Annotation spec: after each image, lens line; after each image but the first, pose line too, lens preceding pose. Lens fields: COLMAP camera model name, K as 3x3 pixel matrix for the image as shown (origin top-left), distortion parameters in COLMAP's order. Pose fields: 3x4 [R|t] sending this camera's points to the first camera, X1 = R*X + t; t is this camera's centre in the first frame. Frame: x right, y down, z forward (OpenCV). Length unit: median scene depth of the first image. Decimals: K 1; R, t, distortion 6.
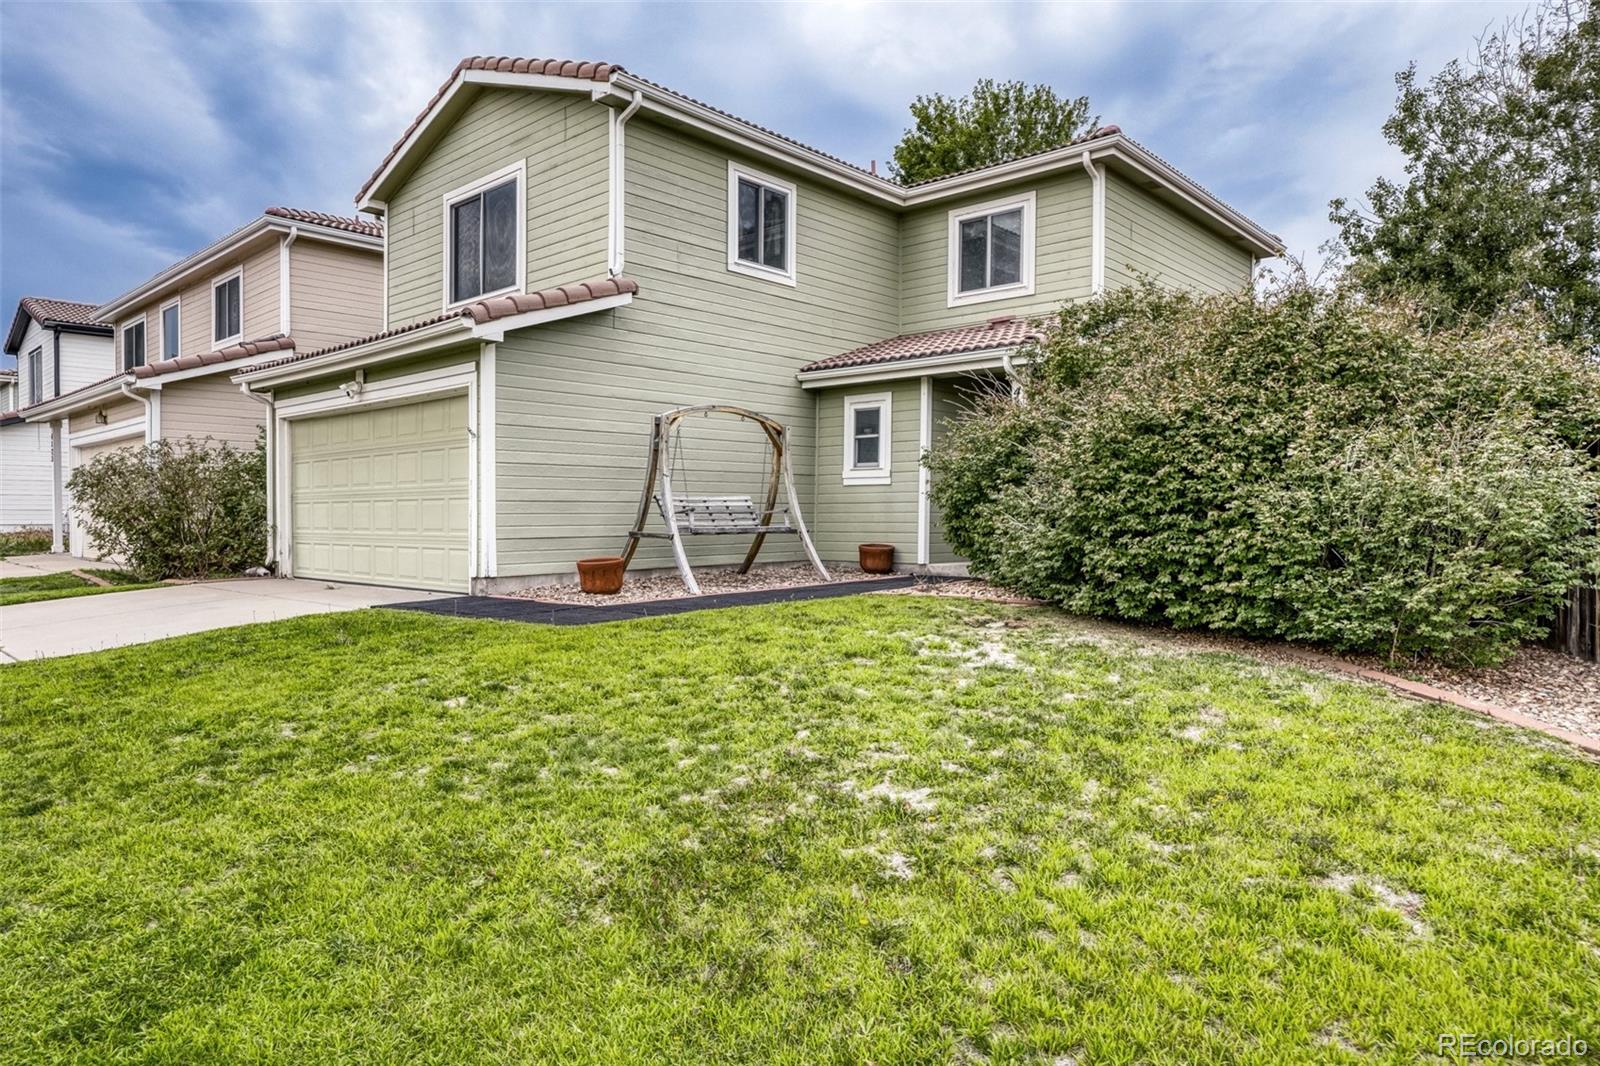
lens RADIAL K [[974.5, 0, 800.0], [0, 974.5, 533.0], [0, 0, 1]] dist [-0.003048, 0.000010]
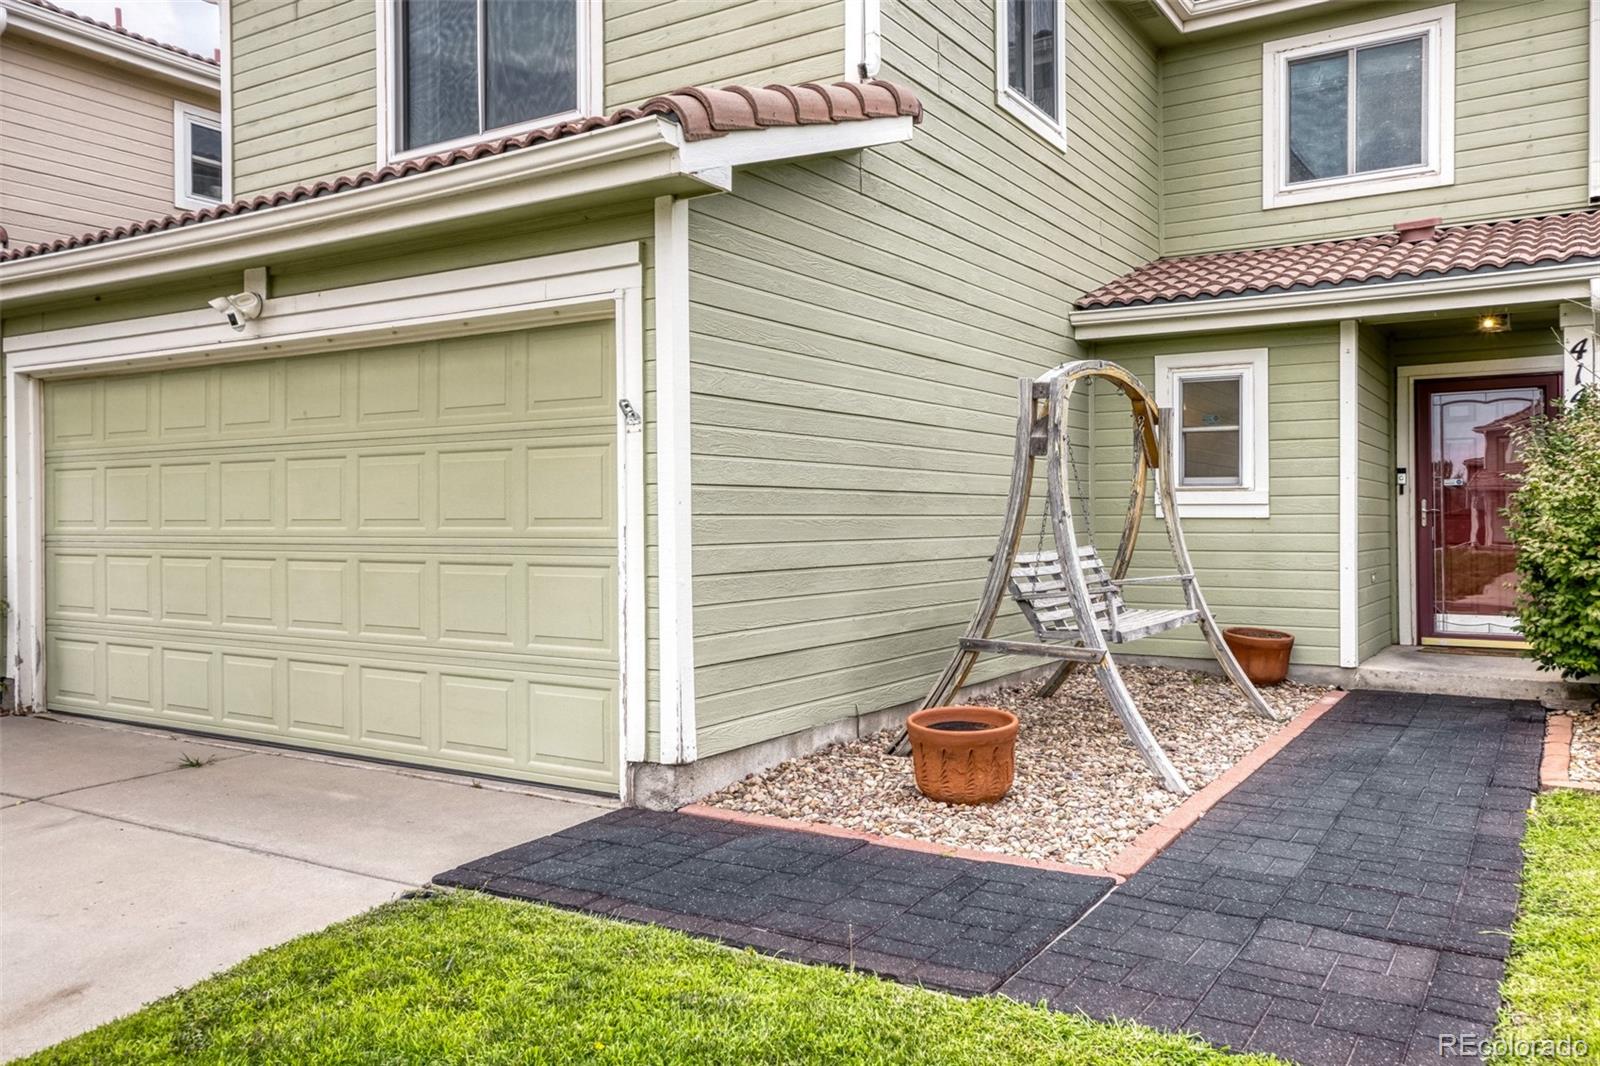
lens RADIAL K [[1209.3, 0, 804.2], [0, 1209.3, 526.4], [0, 0, 1]] dist [0.034000, 0.000945]
pose [[0.986426, -0.000707, 0.164203, -0.279710], [0.003109, 0.999892, -0.014369, -0.037394], [-0.164176, 0.014685, 0.986322, 0.385190]]
